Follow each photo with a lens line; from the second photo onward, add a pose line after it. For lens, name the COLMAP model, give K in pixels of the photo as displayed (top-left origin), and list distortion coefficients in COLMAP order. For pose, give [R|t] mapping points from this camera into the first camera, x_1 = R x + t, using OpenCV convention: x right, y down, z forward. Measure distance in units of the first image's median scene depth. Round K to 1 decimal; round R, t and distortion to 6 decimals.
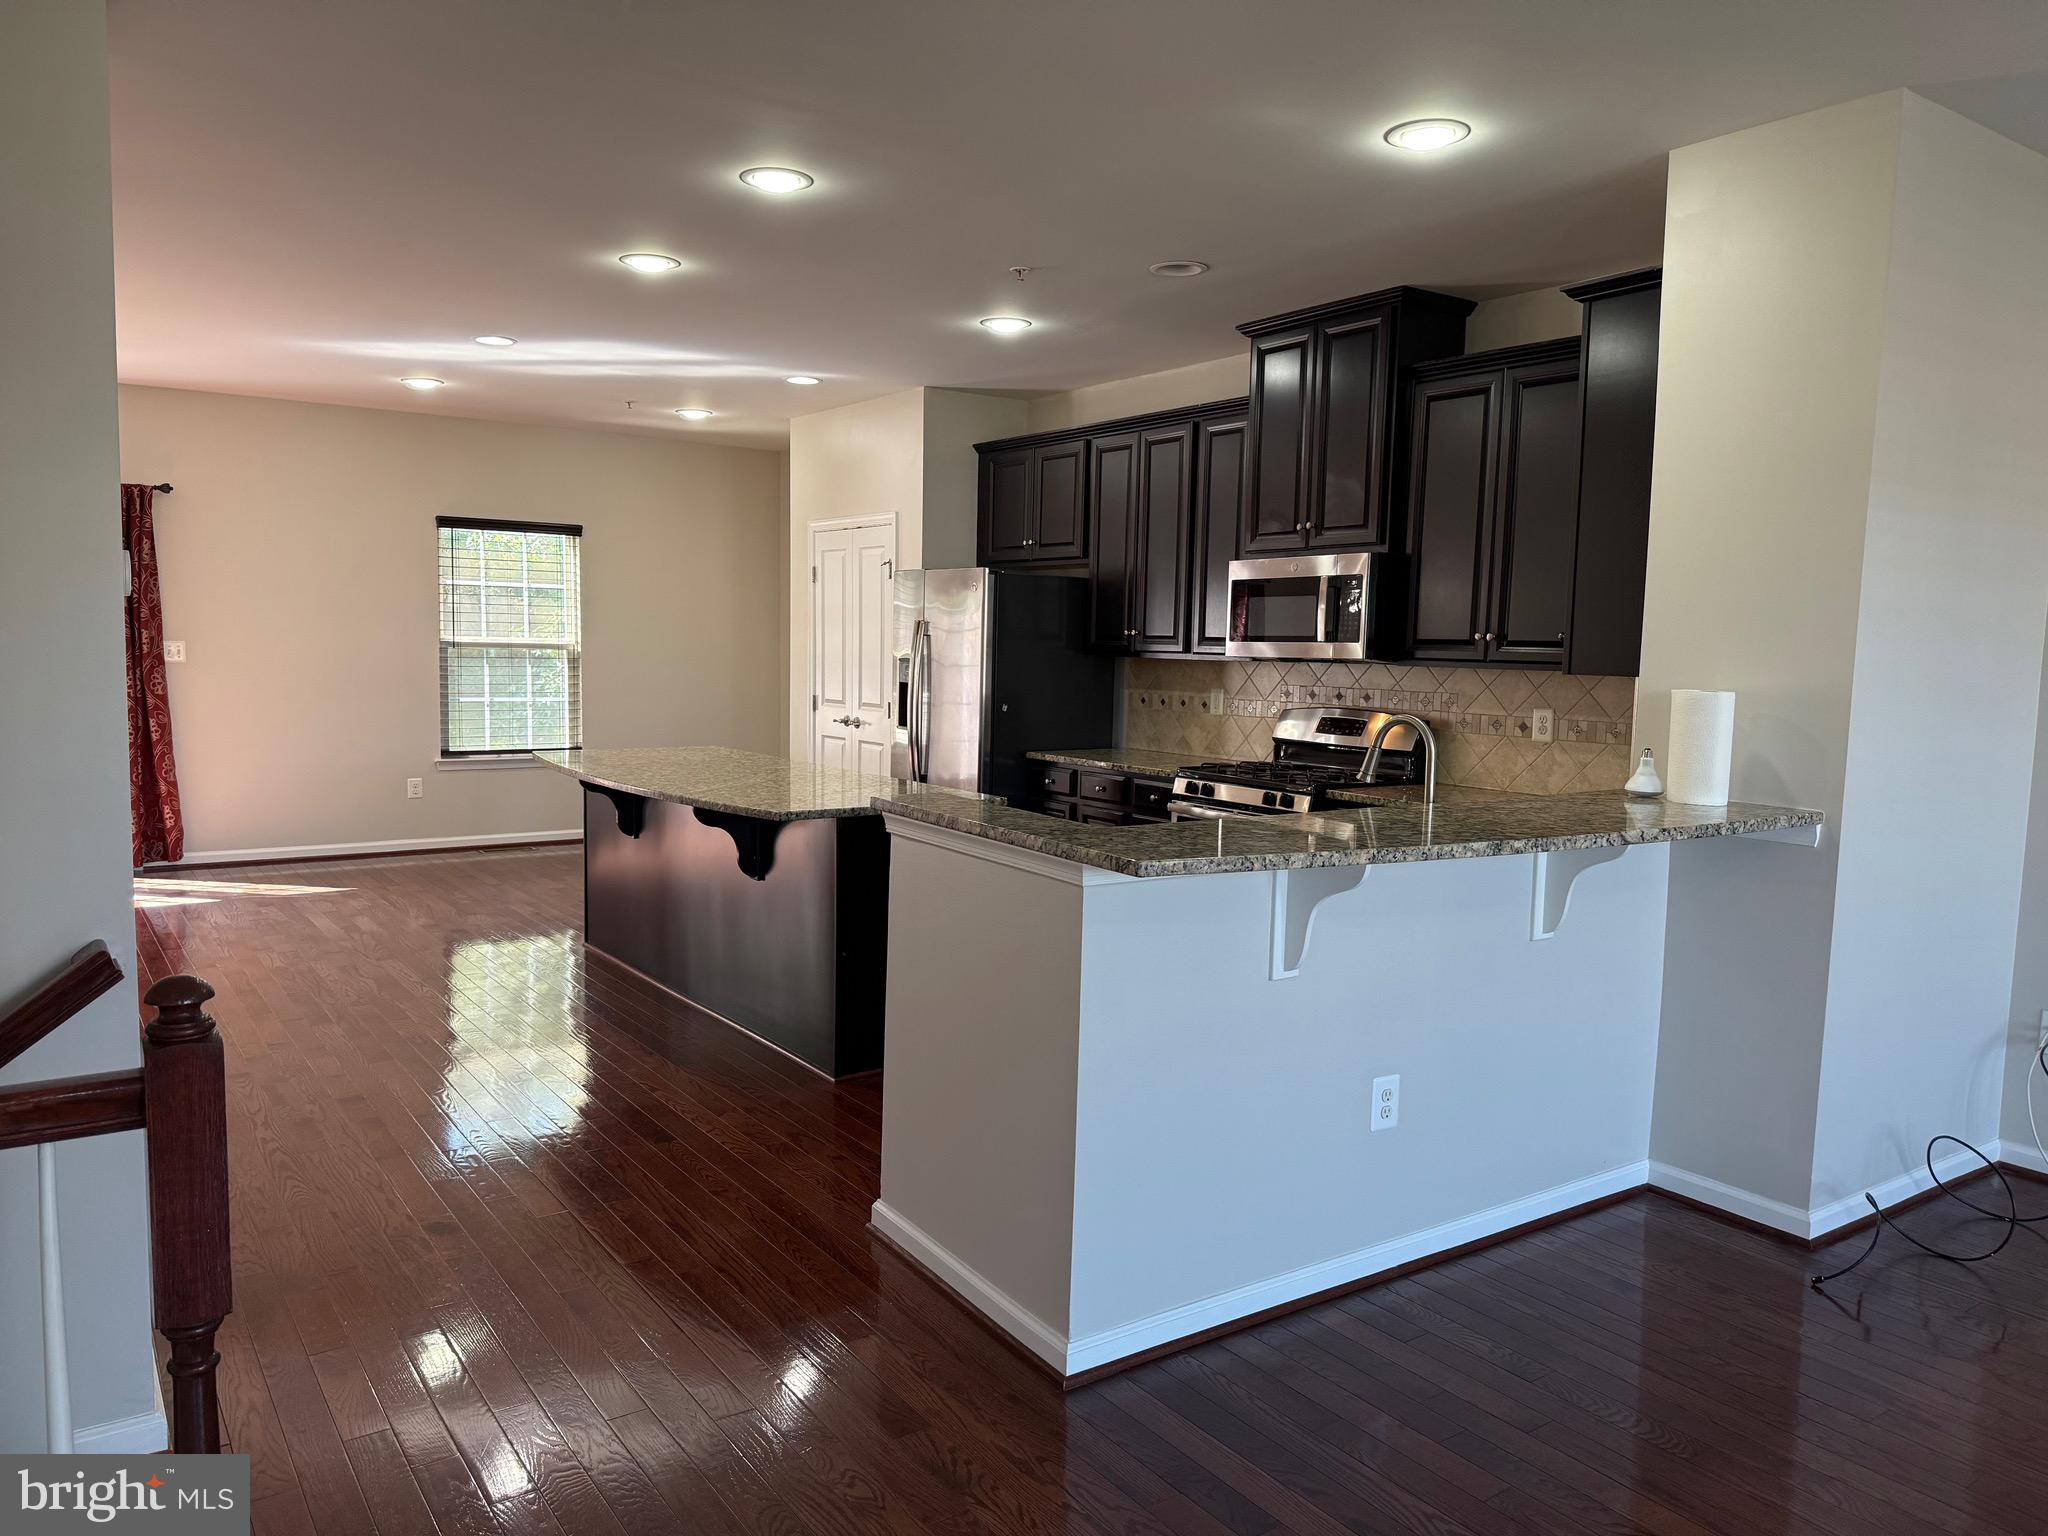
lens RADIAL K [[1427.4, 0, 1021.3], [0, 1427.4, 761.6], [0, 0, 1]] dist [0.050477, -0.067261]
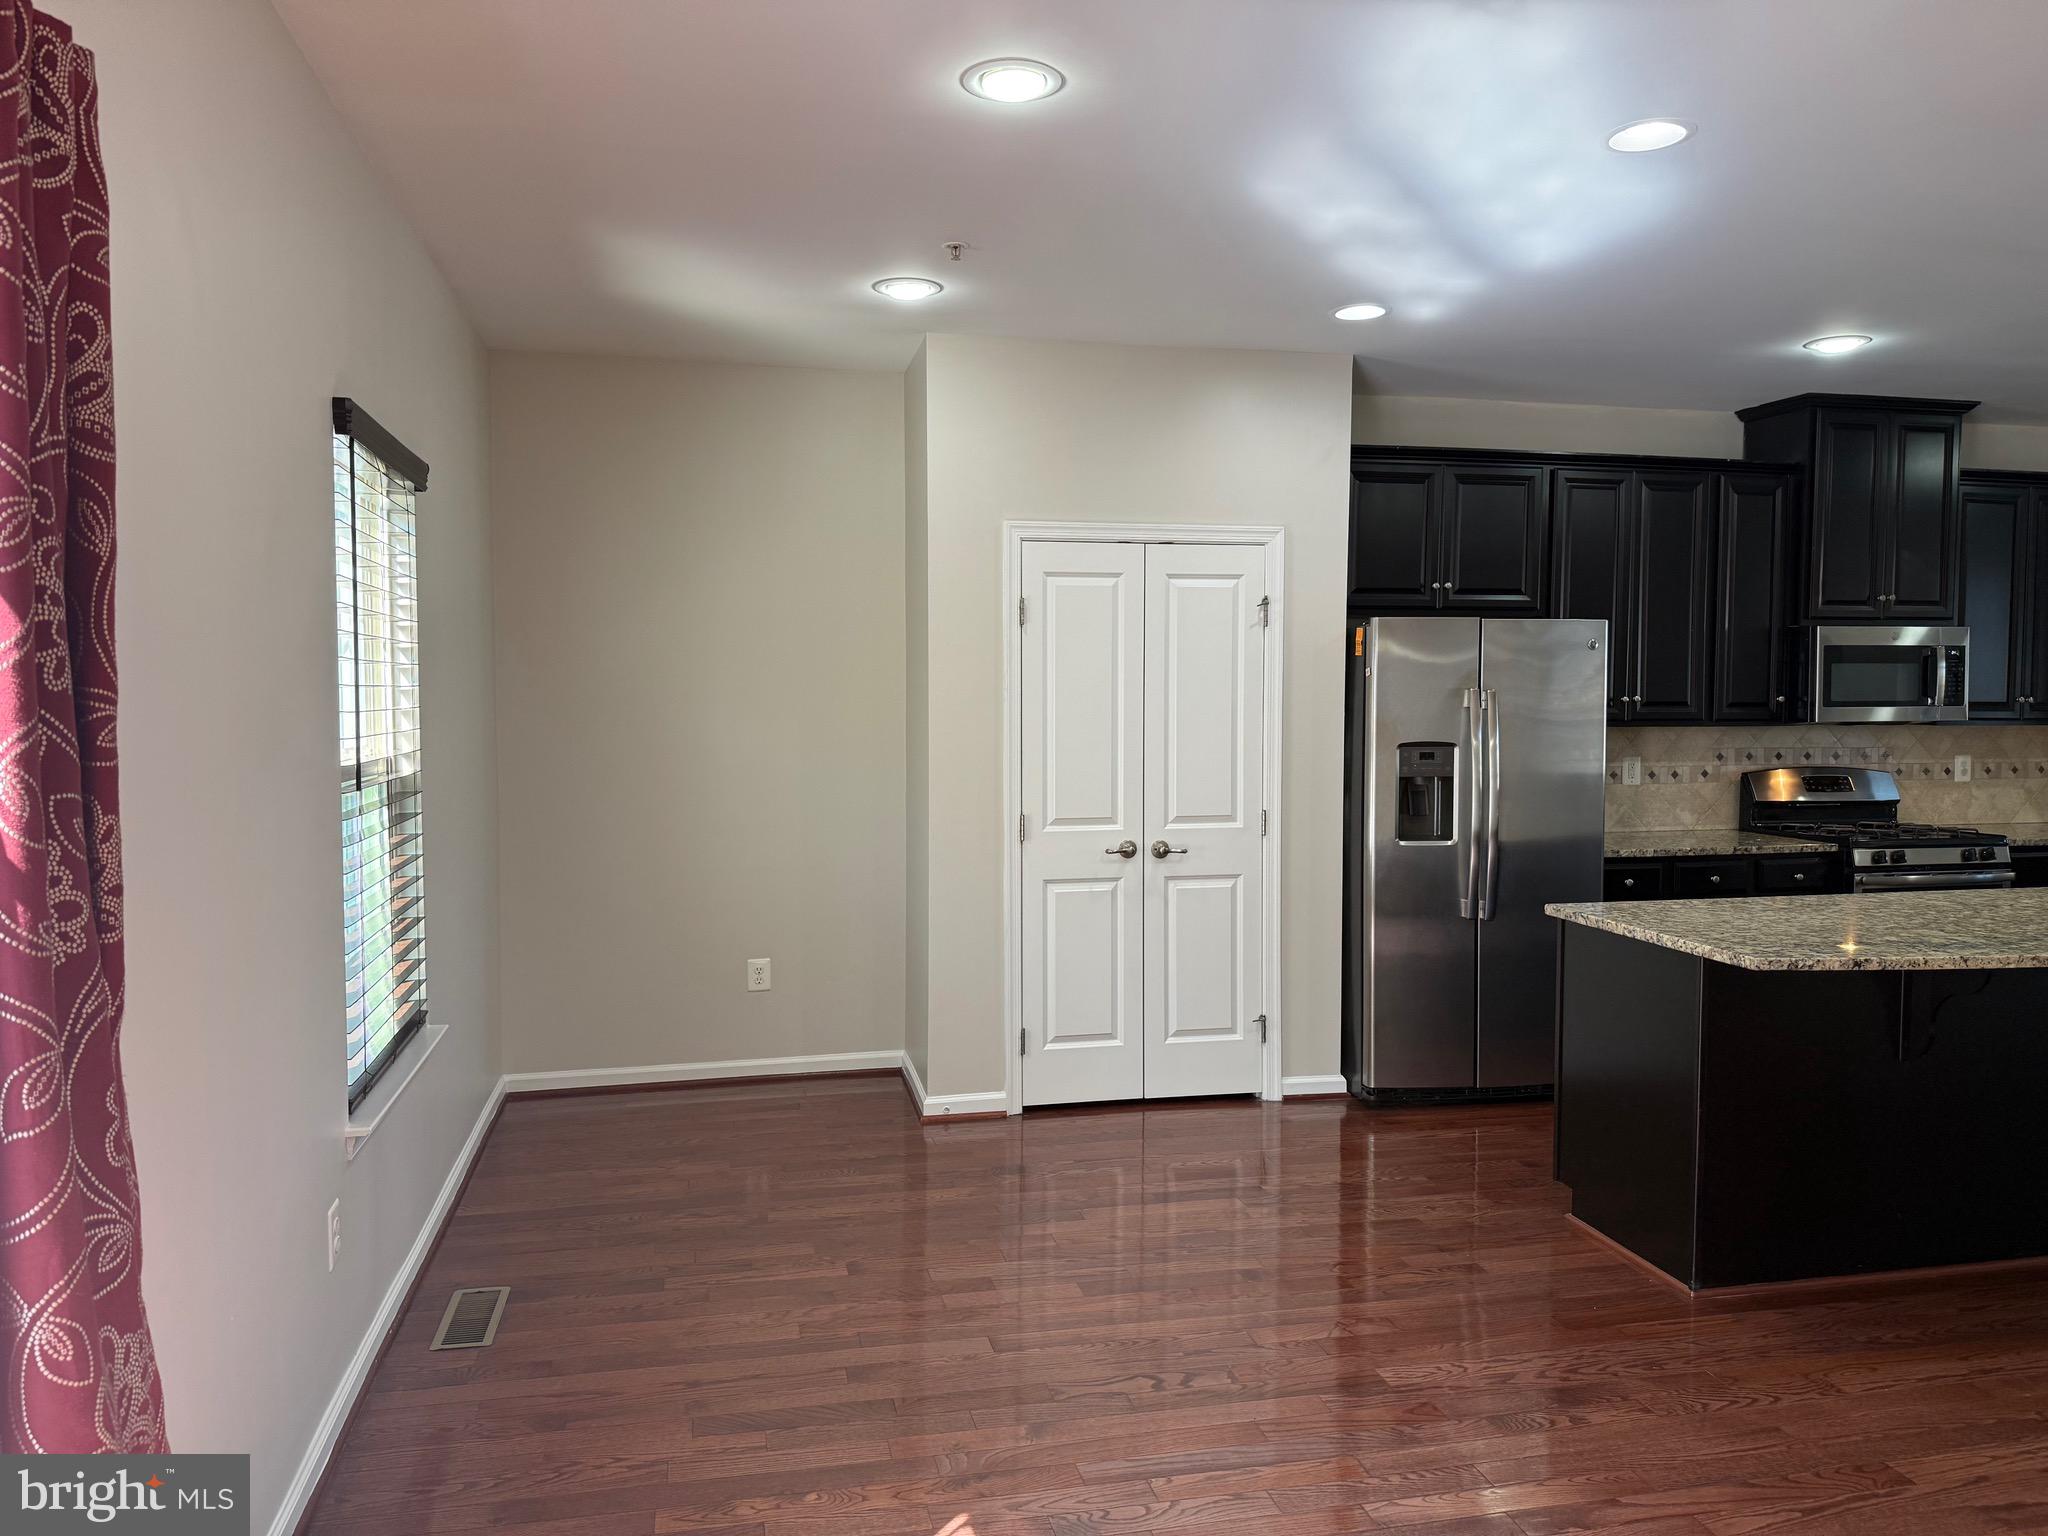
lens RADIAL K [[1427.4, 0, 1010.7], [0, 1427.4, 766.0], [0, 0, 1]] dist [0.050477, -0.067261]
pose [[0.398770, -0.068553, 0.914485, -0.733496], [0.086662, 0.995556, 0.036840, -0.095618], [-0.912947, 0.064561, 0.402939, 0.822215]]
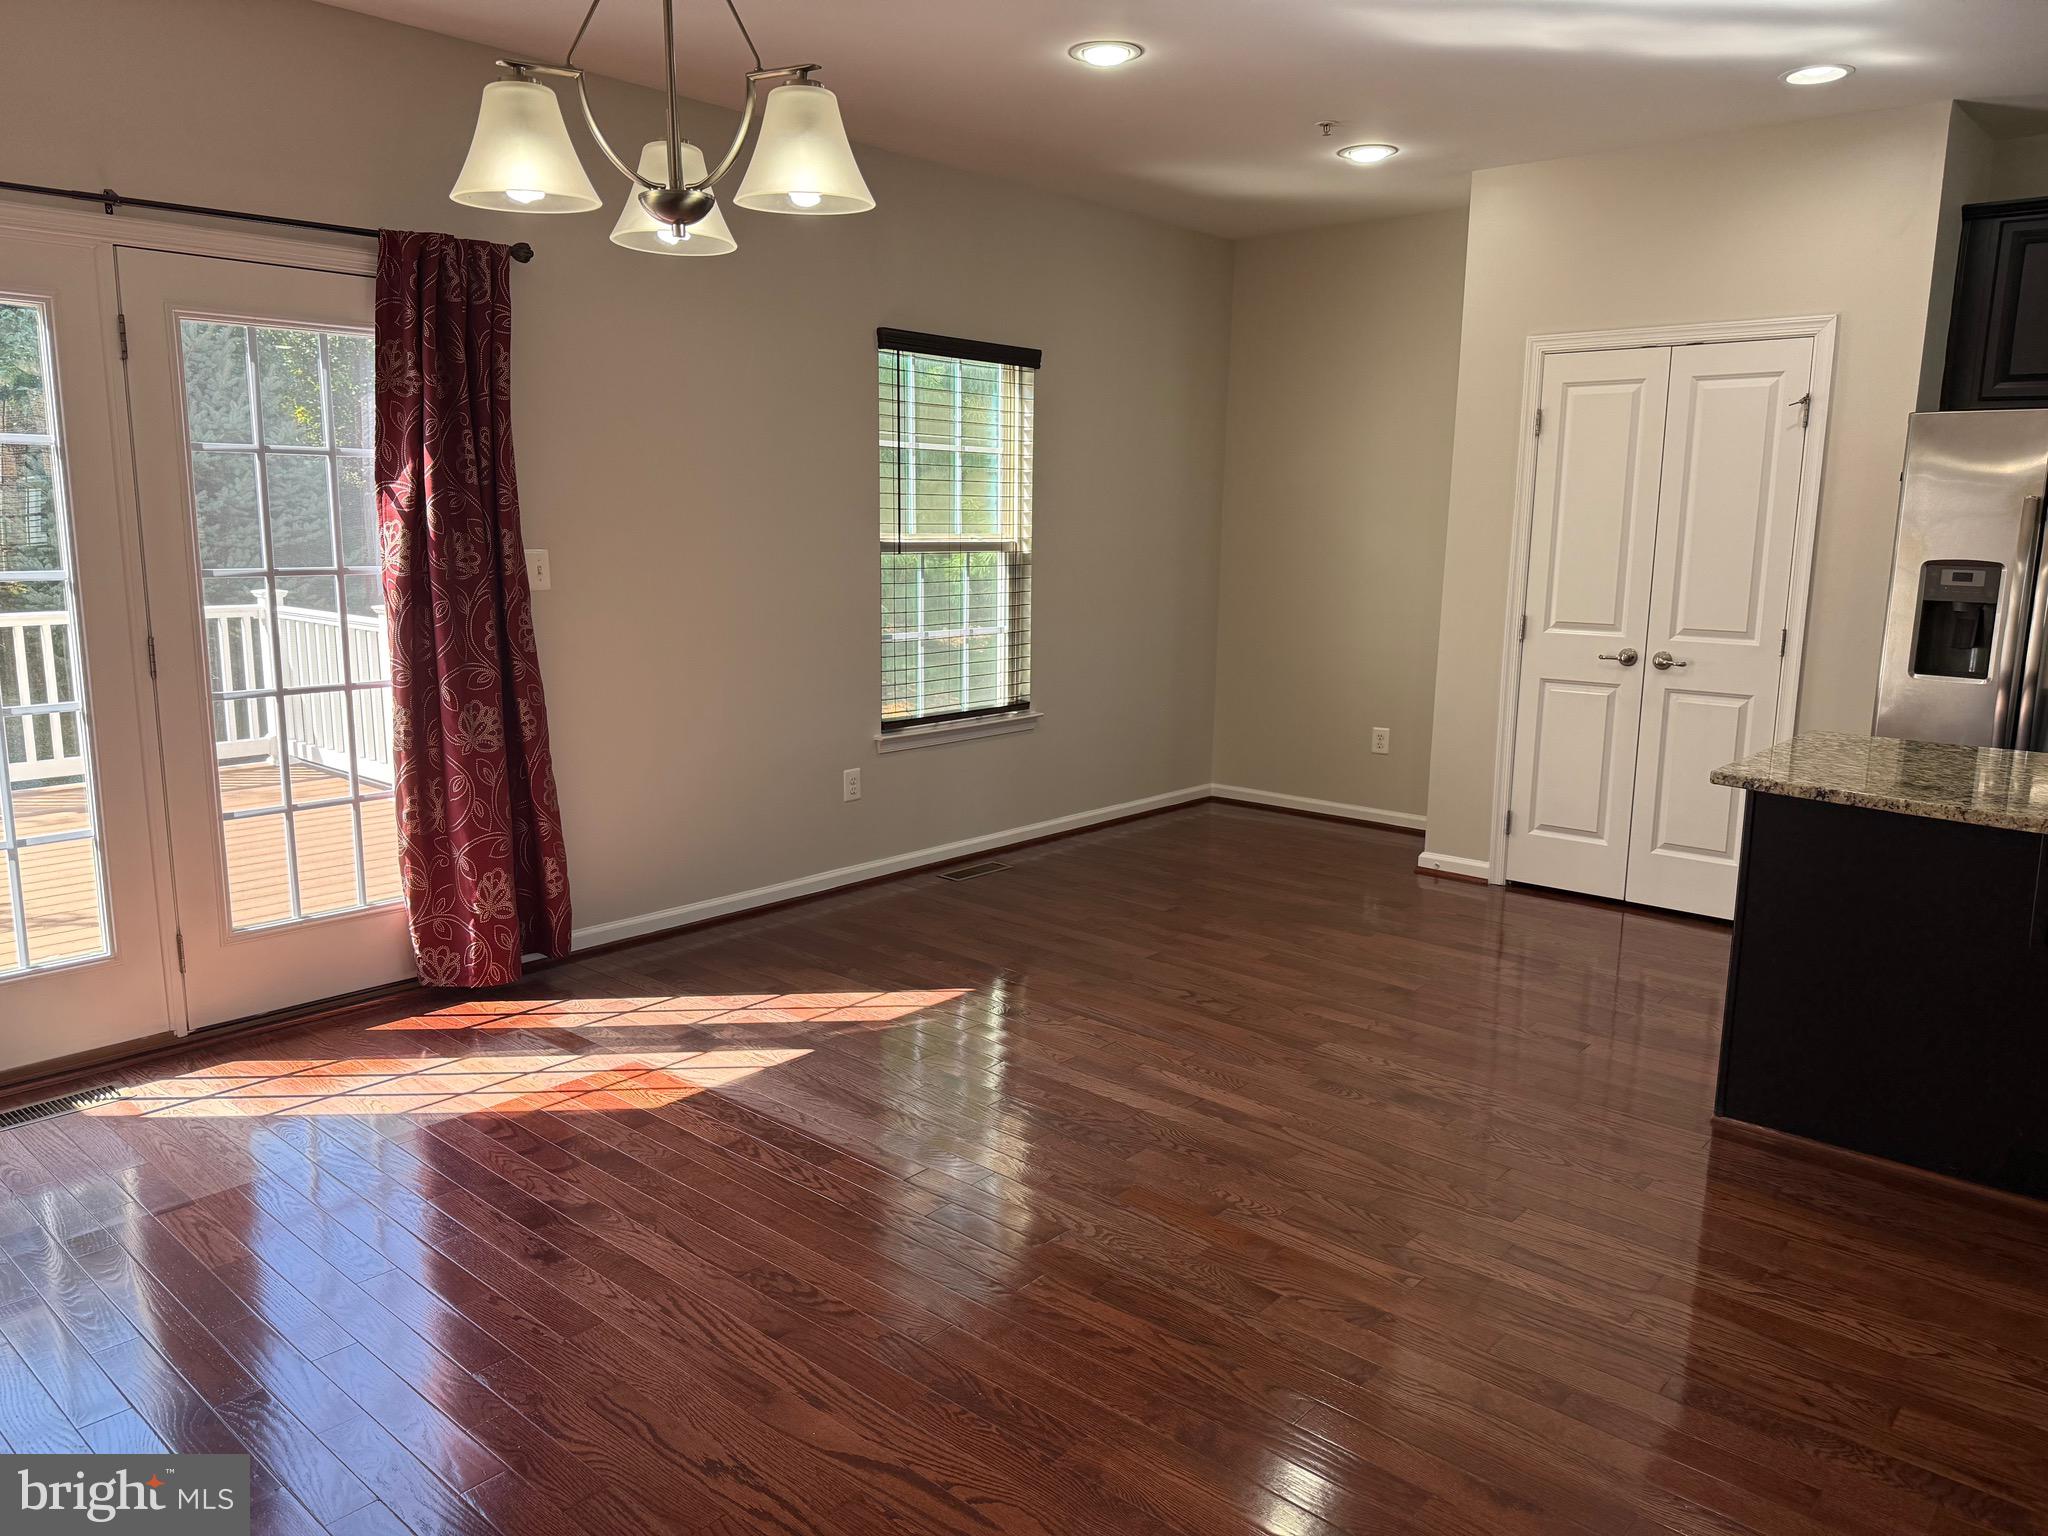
lens RADIAL K [[1427.4, 0, 1012.5], [0, 1427.4, 770.3], [0, 0, 1]] dist [0.050477, -0.067261]
pose [[0.976500, -0.048012, 0.210104, -0.545774], [0.028237, 0.994969, 0.096126, -0.050061], [-0.213662, -0.087935, 0.972942, 0.446817]]
